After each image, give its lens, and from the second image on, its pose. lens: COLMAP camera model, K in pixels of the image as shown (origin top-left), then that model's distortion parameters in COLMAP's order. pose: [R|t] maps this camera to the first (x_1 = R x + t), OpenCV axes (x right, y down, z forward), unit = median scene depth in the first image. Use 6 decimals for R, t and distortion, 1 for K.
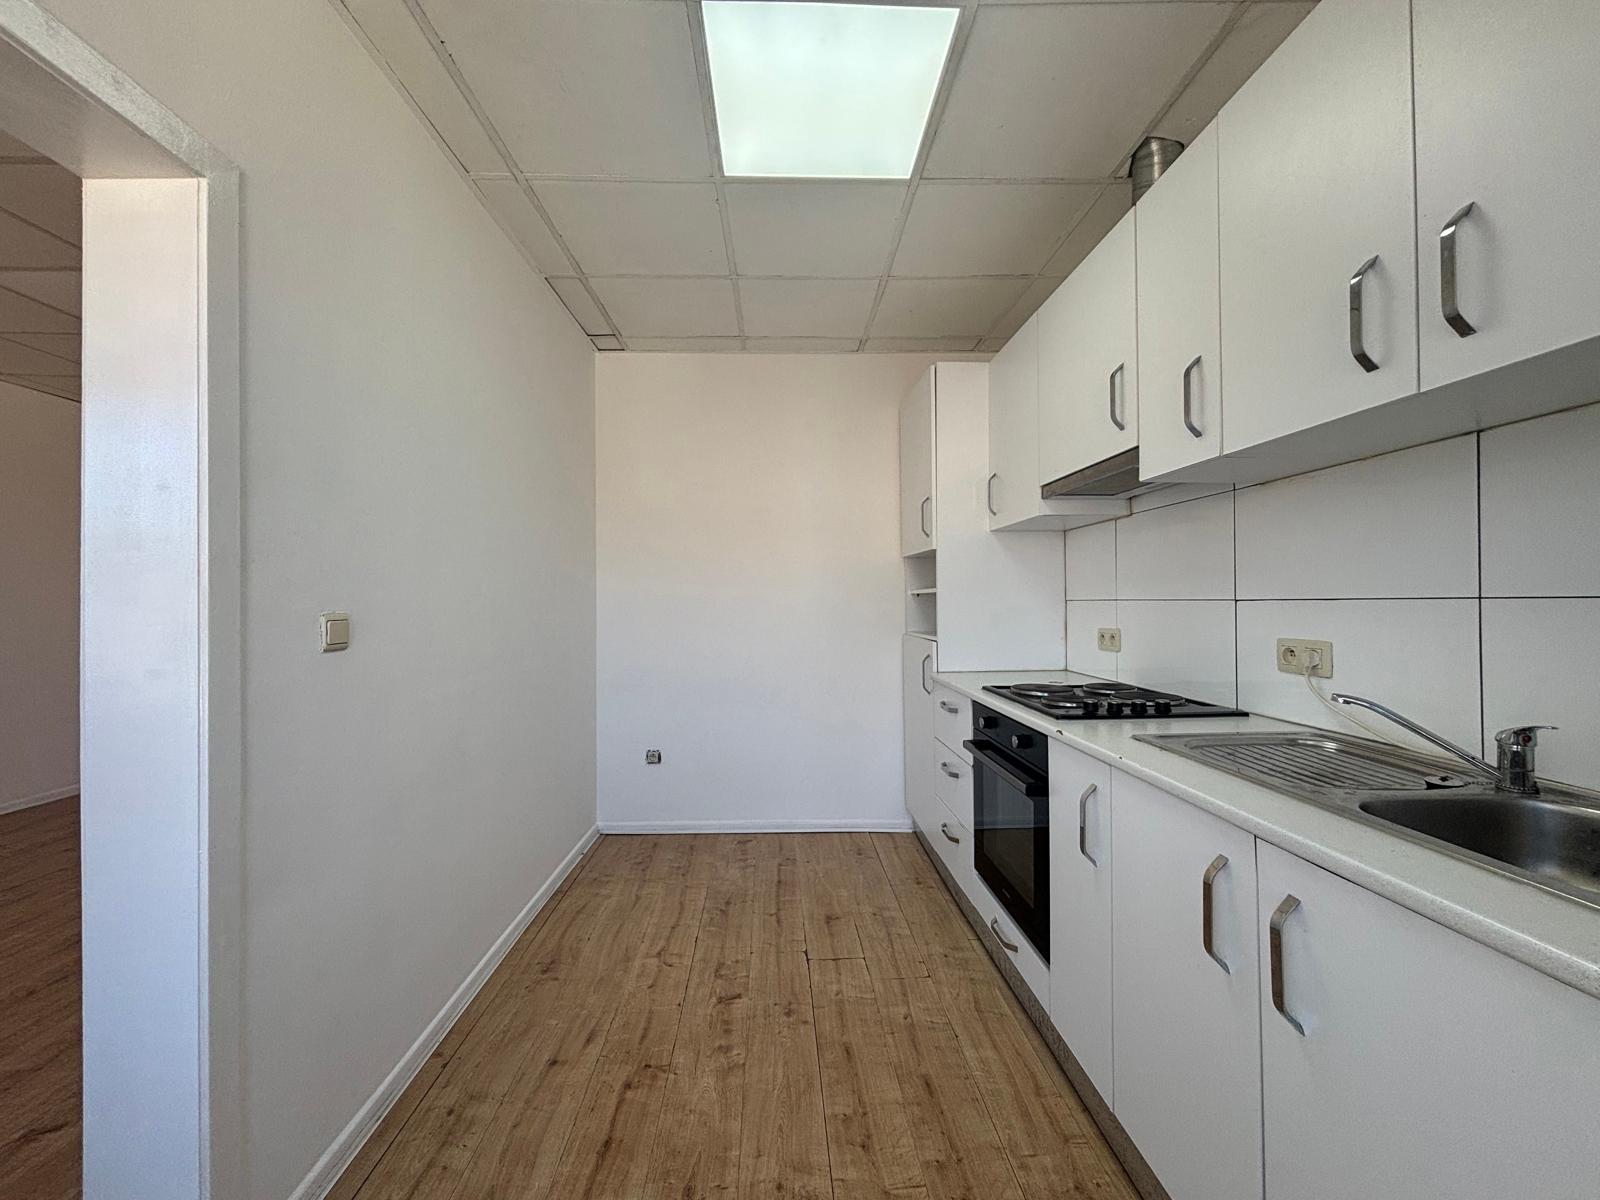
lens RADIAL K [[647.4, 0, 798.0], [0, 647.4, 597.2], [0, 0, 1]] dist [-0.001894, 0.000399]
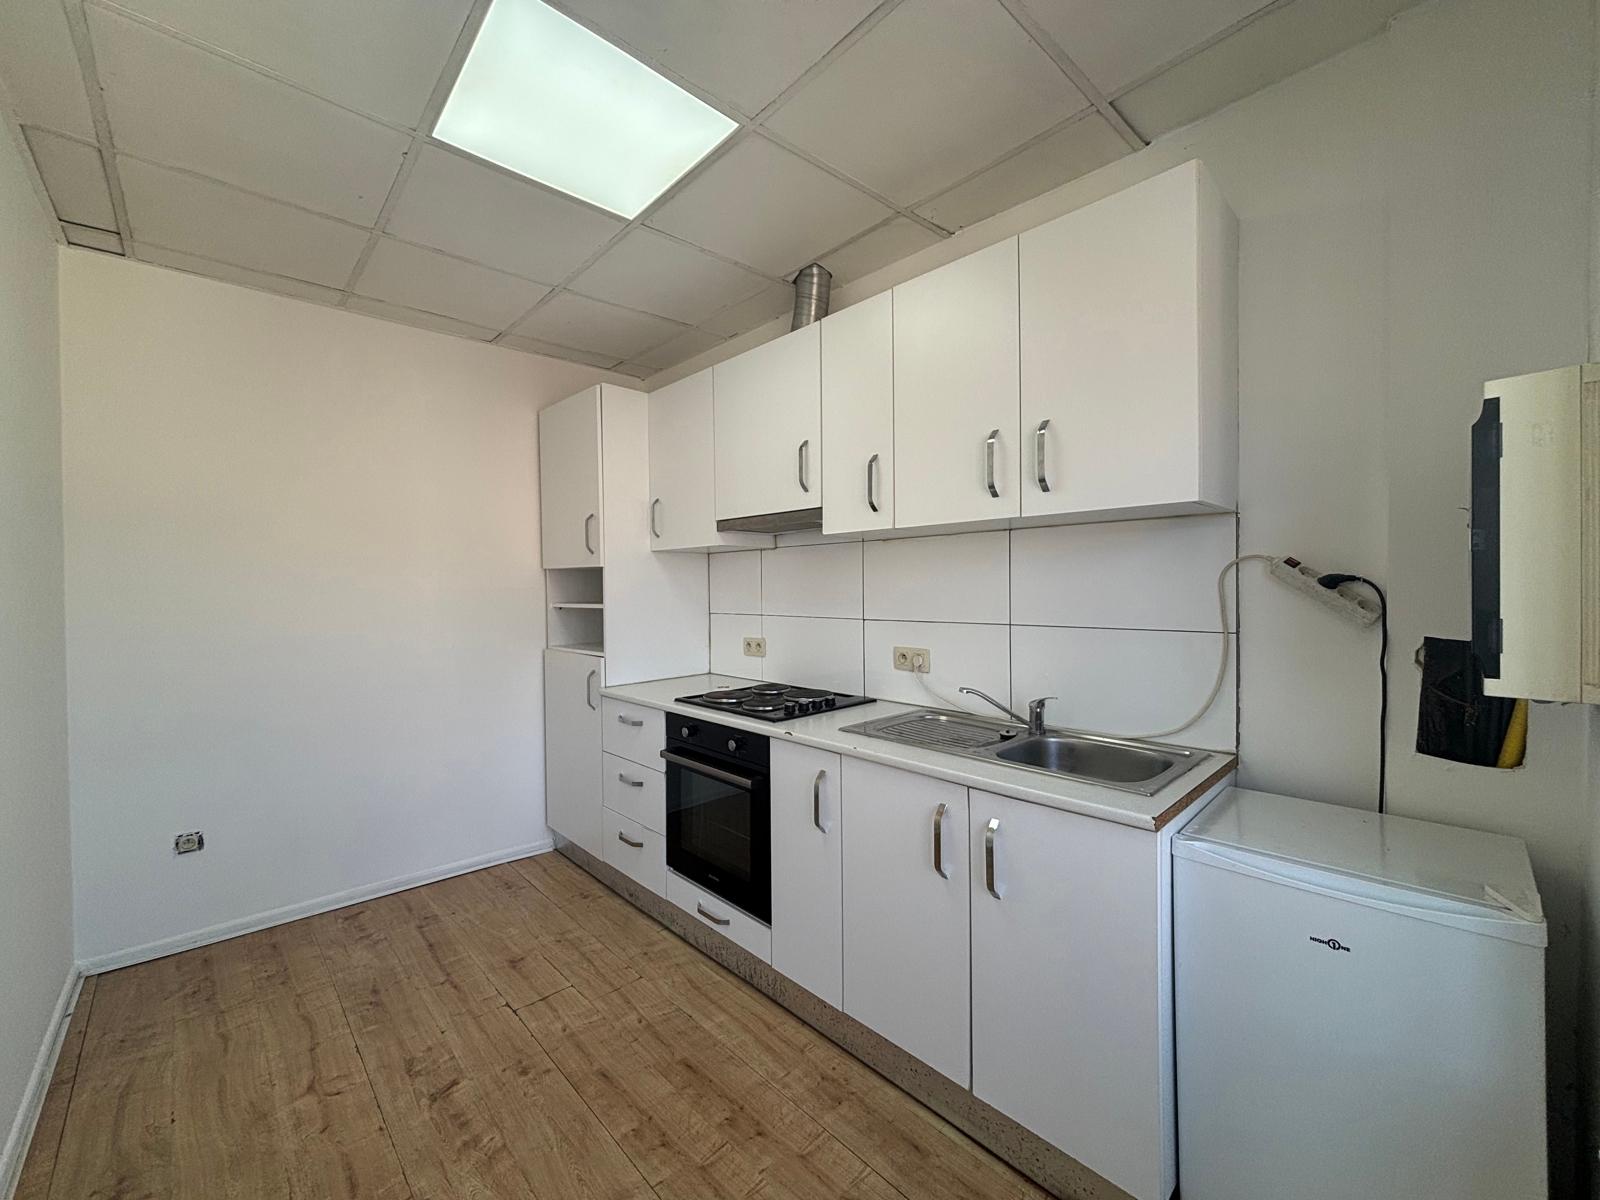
lens RADIAL K [[646.7, 0, 800.5], [0, 646.7, 596.0], [0, 0, 1]] dist [0.000779, 0.000116]
pose [[0.752580, -0.009165, 0.658438, -0.297869], [-0.001006, 0.999886, 0.015068, -0.058062], [-0.658501, -0.012003, 0.752485, 0.033091]]
